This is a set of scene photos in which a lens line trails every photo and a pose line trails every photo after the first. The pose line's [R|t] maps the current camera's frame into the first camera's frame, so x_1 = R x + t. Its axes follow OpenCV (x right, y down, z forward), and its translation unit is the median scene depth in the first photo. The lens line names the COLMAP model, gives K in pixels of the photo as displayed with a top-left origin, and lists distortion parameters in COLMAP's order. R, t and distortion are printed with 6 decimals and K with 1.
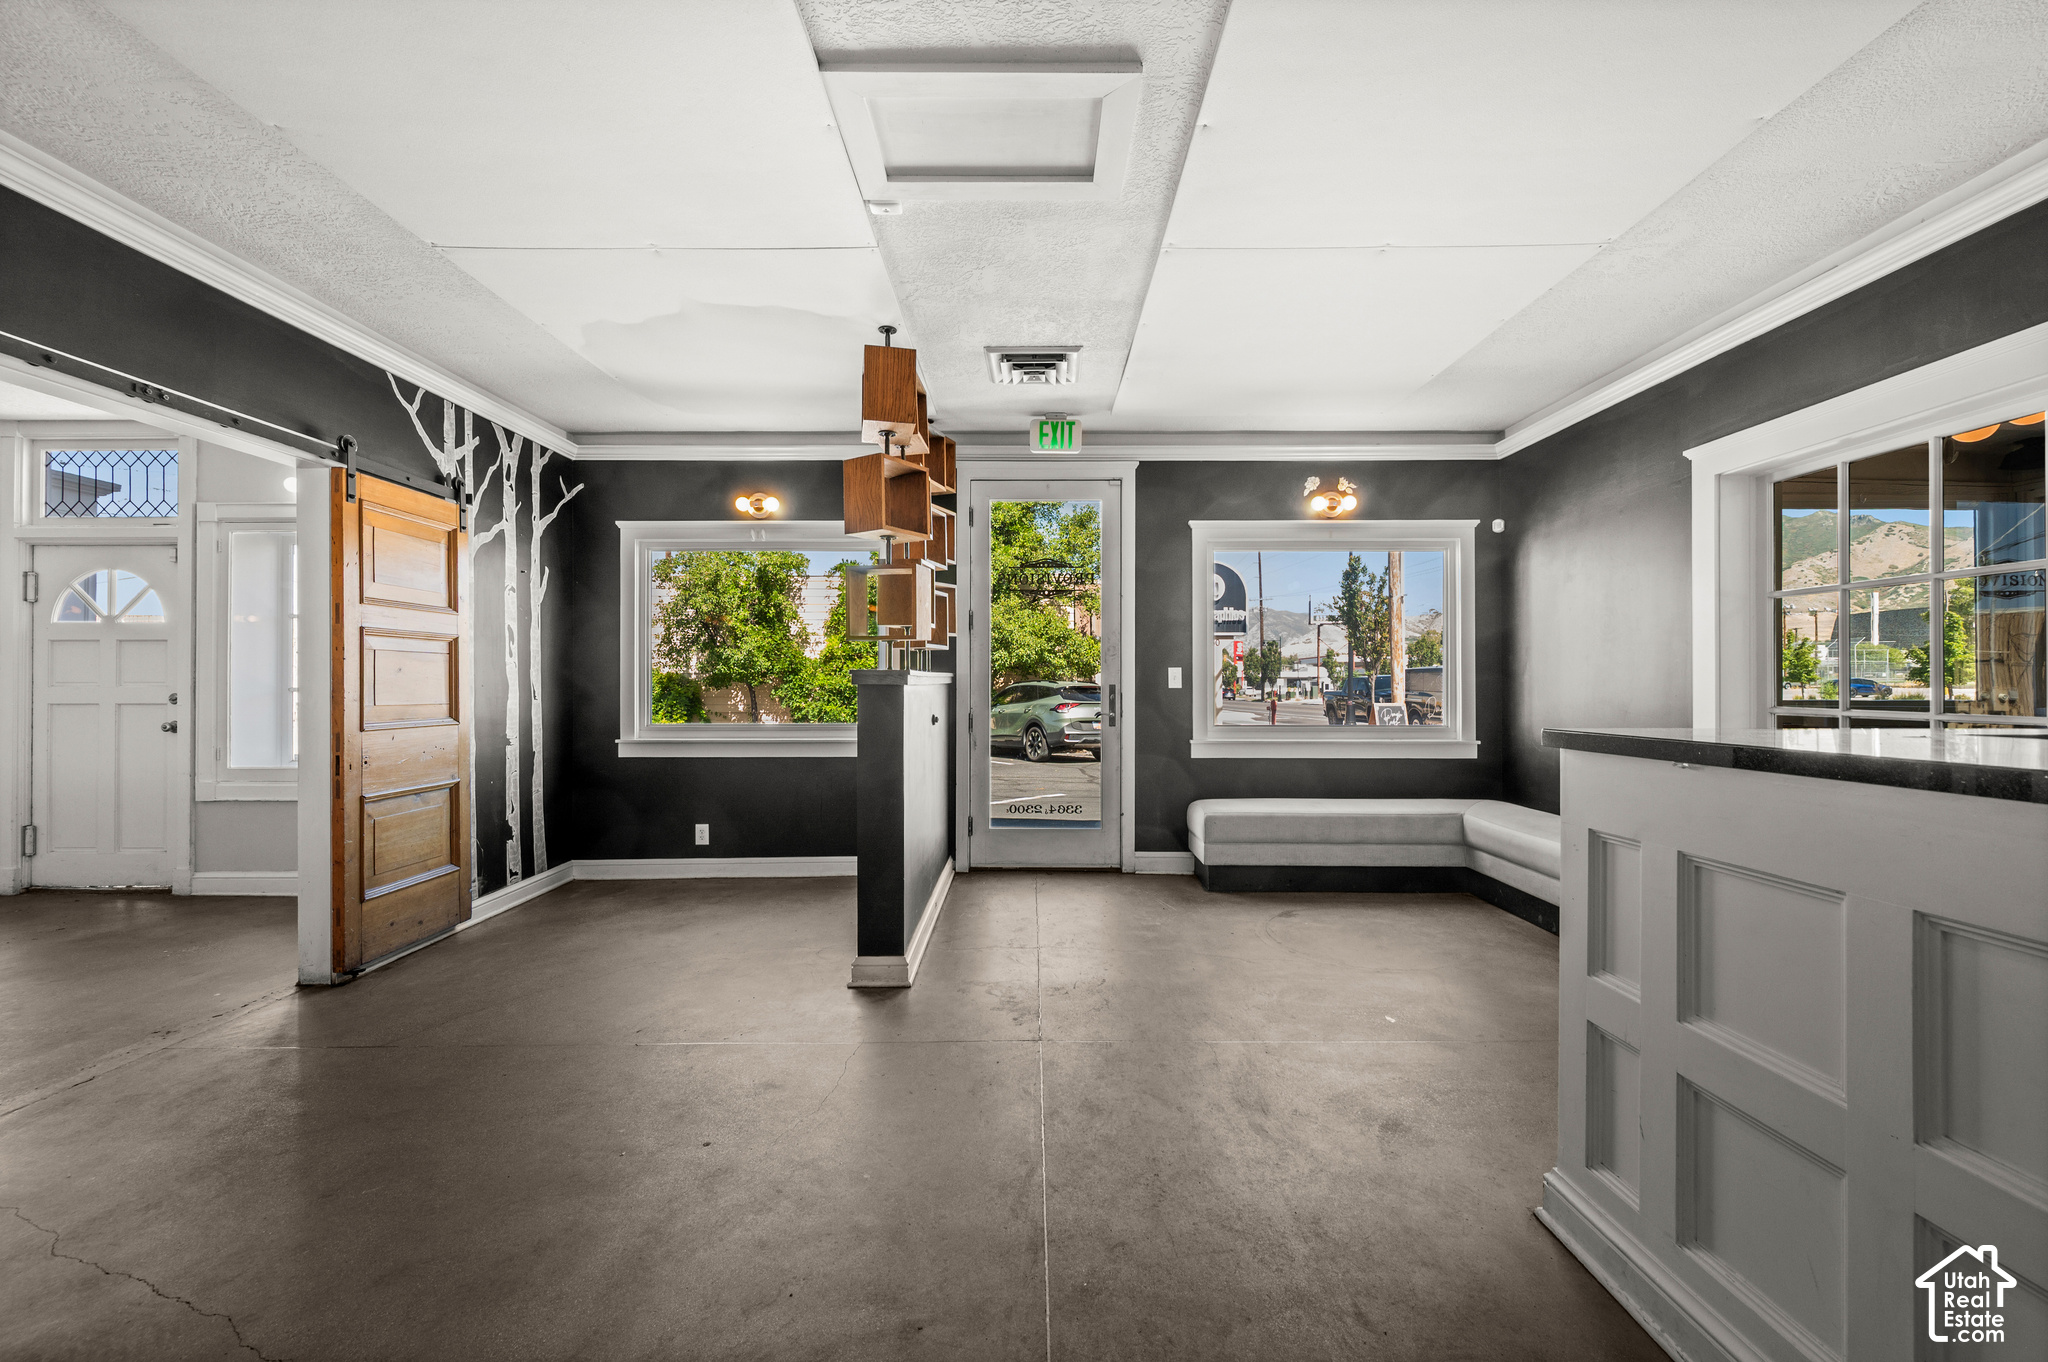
lens RADIAL K [[831.8, 0, 1024.0], [0, 831.8, 681.0], [0, 0, 1]] dist [-0.000100, -0.000018]
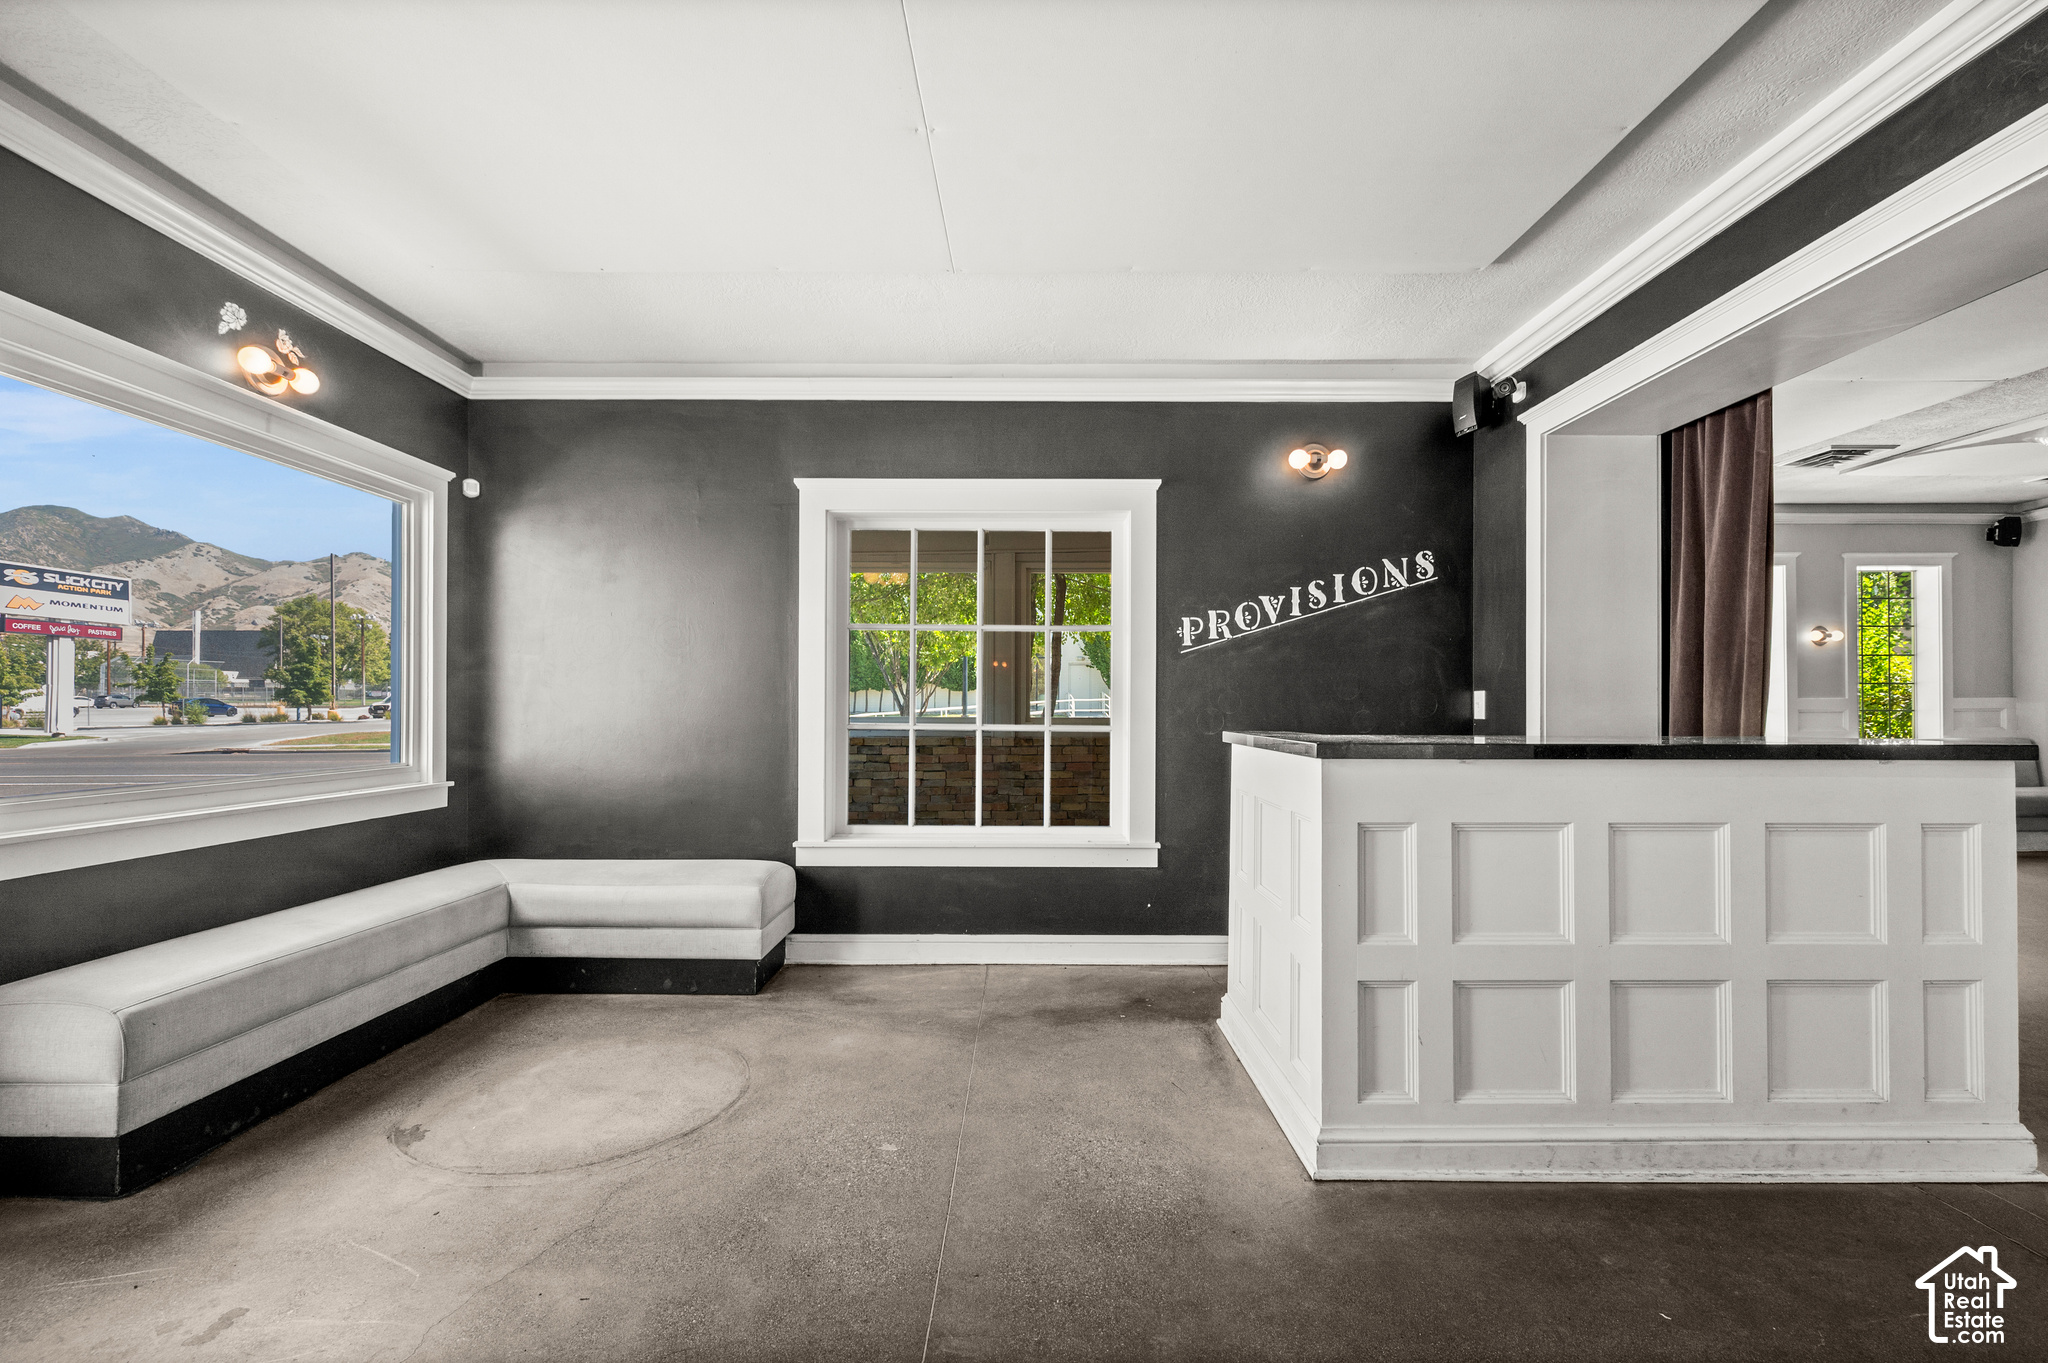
lens RADIAL K [[864.0, 0, 1033.7], [0, 864.0, 697.4], [0, 0, 1]] dist [0.001214, -0.000136]
pose [[-0.008194, 0.012307, 0.999891, -0.200210], [-0.008861, 0.999884, -0.012379, 0.004415], [-0.999927, -0.008961, -0.008084, 0.505528]]
